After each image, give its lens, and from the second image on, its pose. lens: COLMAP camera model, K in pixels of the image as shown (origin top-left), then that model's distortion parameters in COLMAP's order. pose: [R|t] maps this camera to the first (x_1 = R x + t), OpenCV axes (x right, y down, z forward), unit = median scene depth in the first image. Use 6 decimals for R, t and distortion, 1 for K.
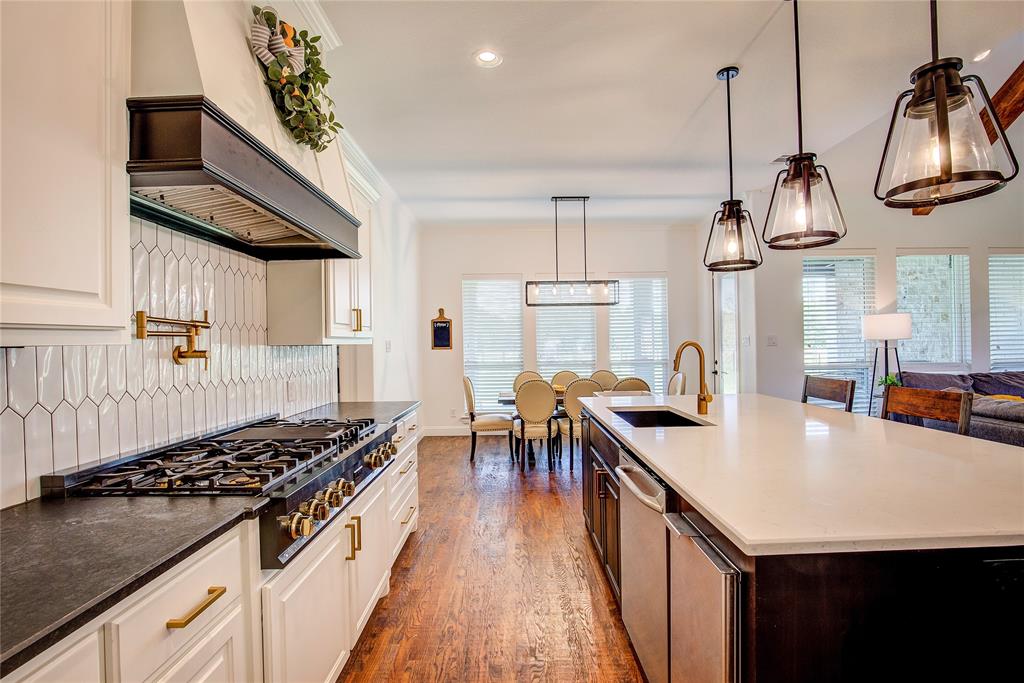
lens RADIAL K [[471.8, 0, 512.0], [0, 471.8, 341.5], [0, 0, 1]] dist [-0.002885, -0.000092]
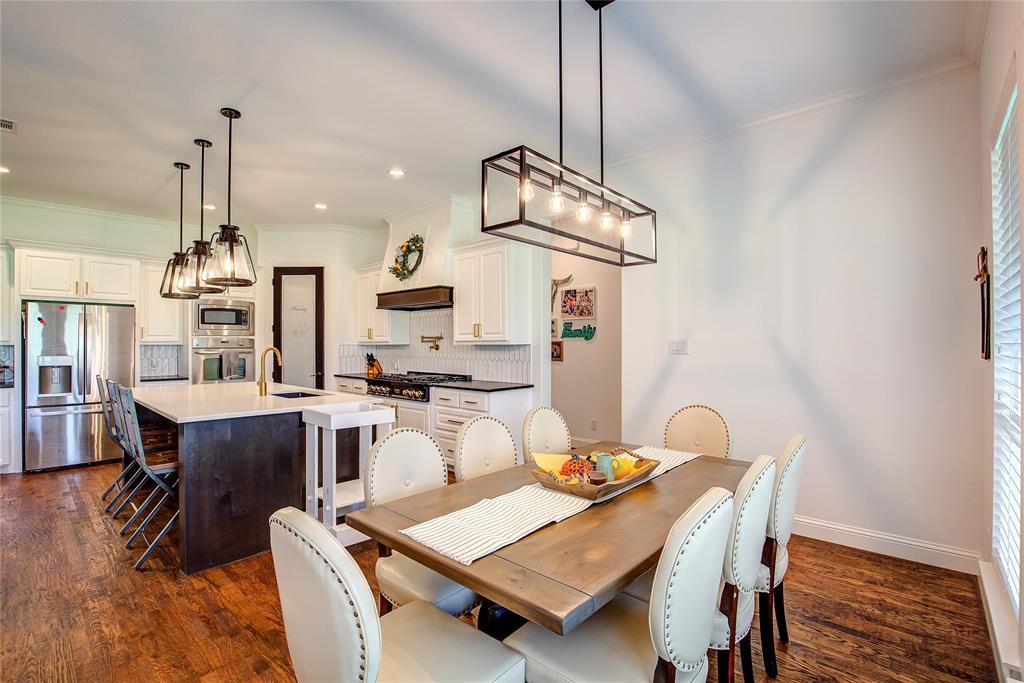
lens RADIAL K [[468.6, 0, 490.1], [0, 468.6, 342.5], [0, 0, 1]] dist [0.001191, 0.000429]
pose [[-0.685981, 0.029333, -0.727028, 1.028945], [0.024627, 0.999551, 0.017092, -0.036979], [0.727202, -0.006180, -0.686395, 2.577428]]
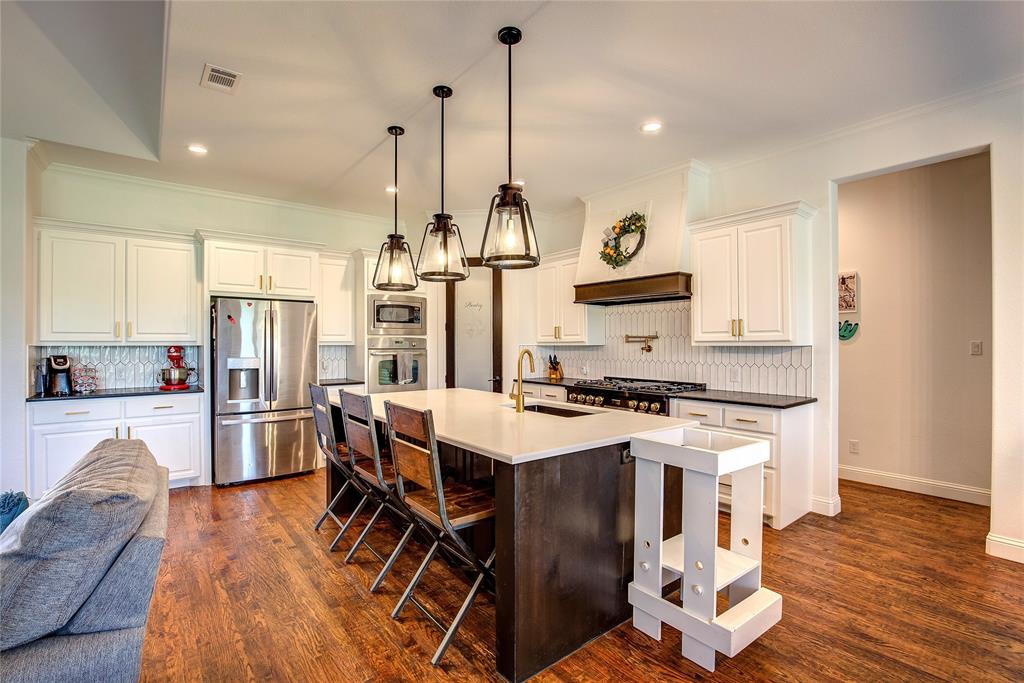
lens RADIAL K [[471.8, 0, 512.0], [0, 471.8, 341.5], [0, 0, 1]] dist [-0.002885, -0.000092]
pose [[-0.775753, 0.027909, -0.630419, 1.185835], [0.026419, 0.999582, 0.011742, -0.047331], [0.630483, -0.007547, -0.776166, 1.924425]]
